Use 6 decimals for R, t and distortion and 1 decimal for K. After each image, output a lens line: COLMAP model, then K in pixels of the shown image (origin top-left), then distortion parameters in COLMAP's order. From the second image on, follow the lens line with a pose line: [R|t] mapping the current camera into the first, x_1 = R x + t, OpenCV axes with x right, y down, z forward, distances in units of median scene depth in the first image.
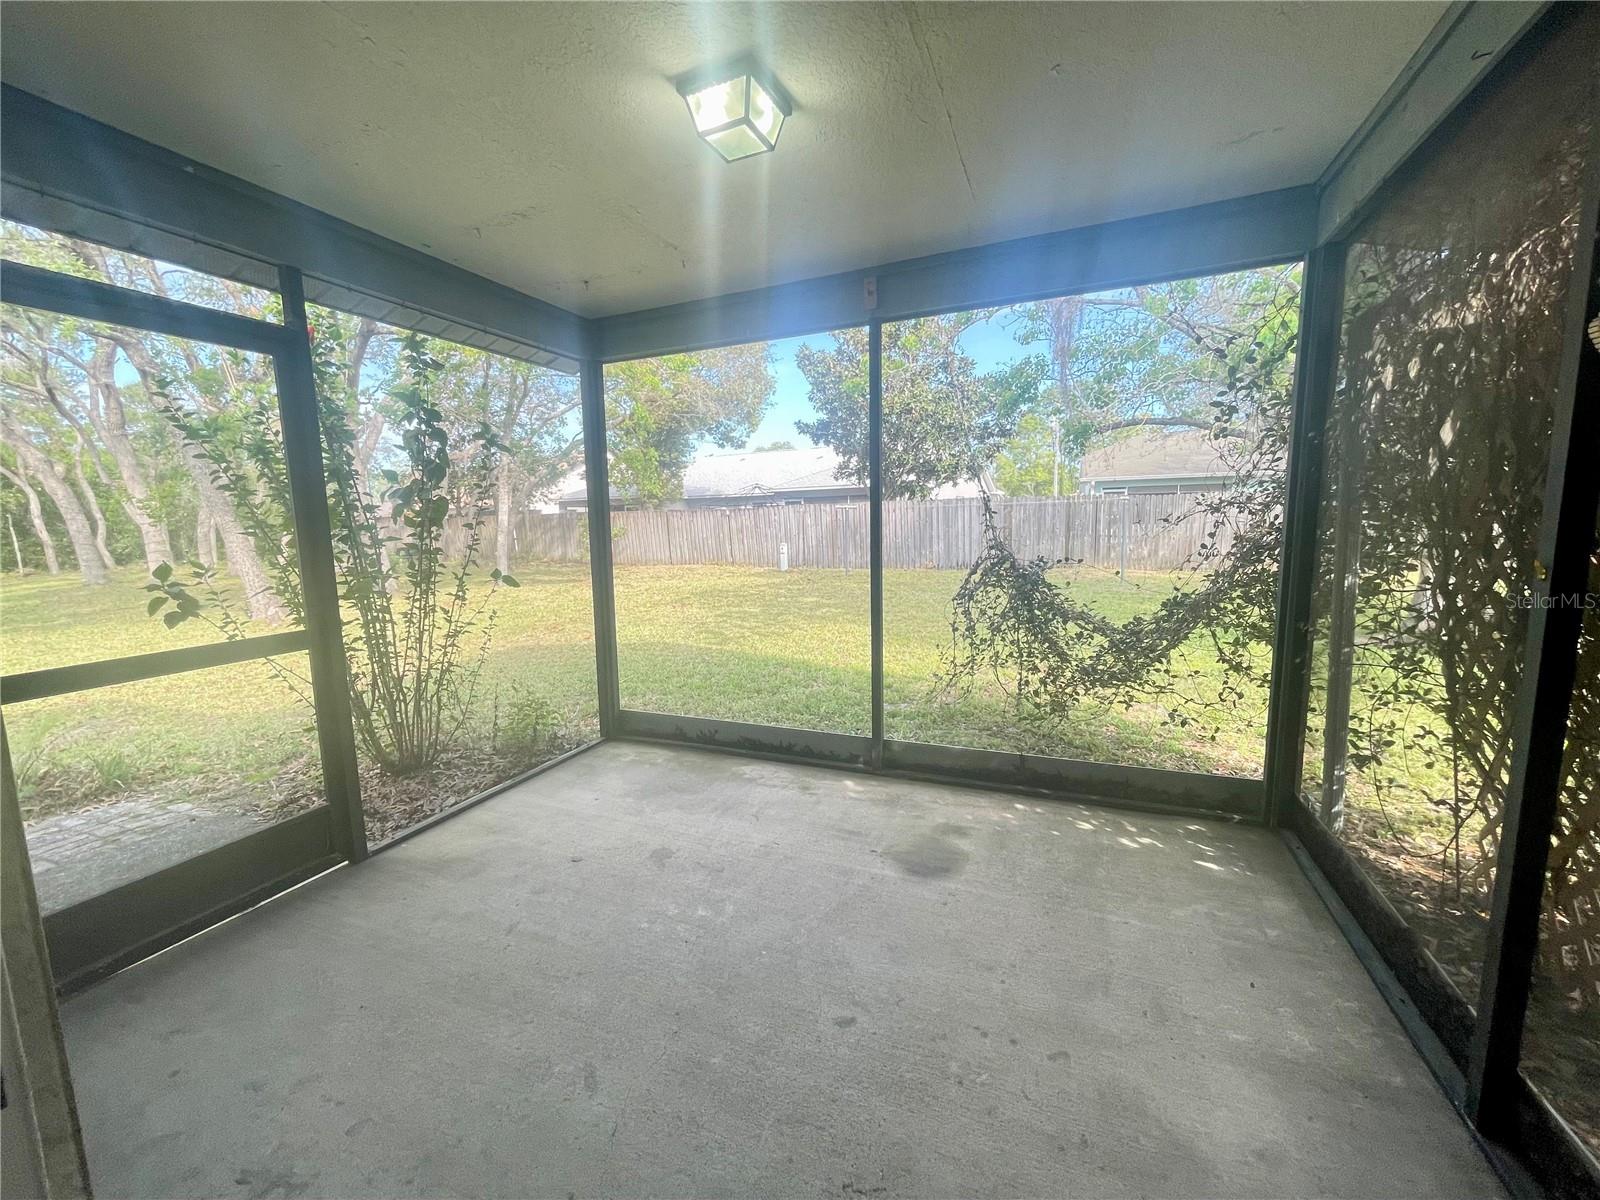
lens RADIAL K [[648.0, 0, 810.0], [0, 648.0, 602.7], [0, 0, 1]] dist [-0.004132, 0.002429]
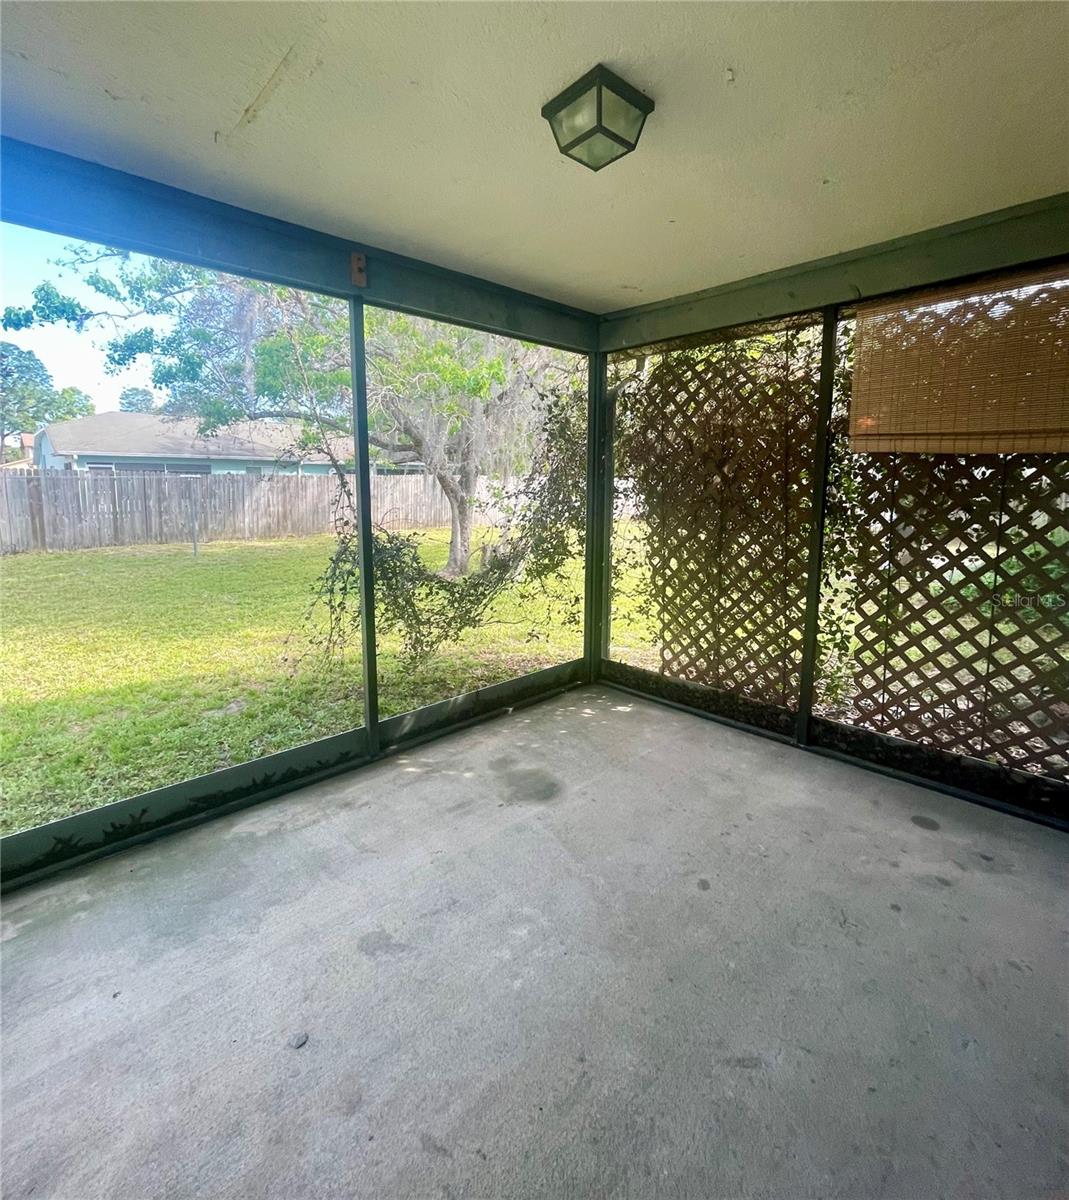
lens RADIAL K [[556.3, 0, 540.9], [0, 556.3, 595.3], [0, 0, 1]] dist [-0.000549, -0.000013]
pose [[0.409909, -0.152524, 0.899284, -0.478900], [0.107007, 0.987153, 0.118651, -0.053035], [-0.905828, 0.047593, 0.420964, 0.371816]]
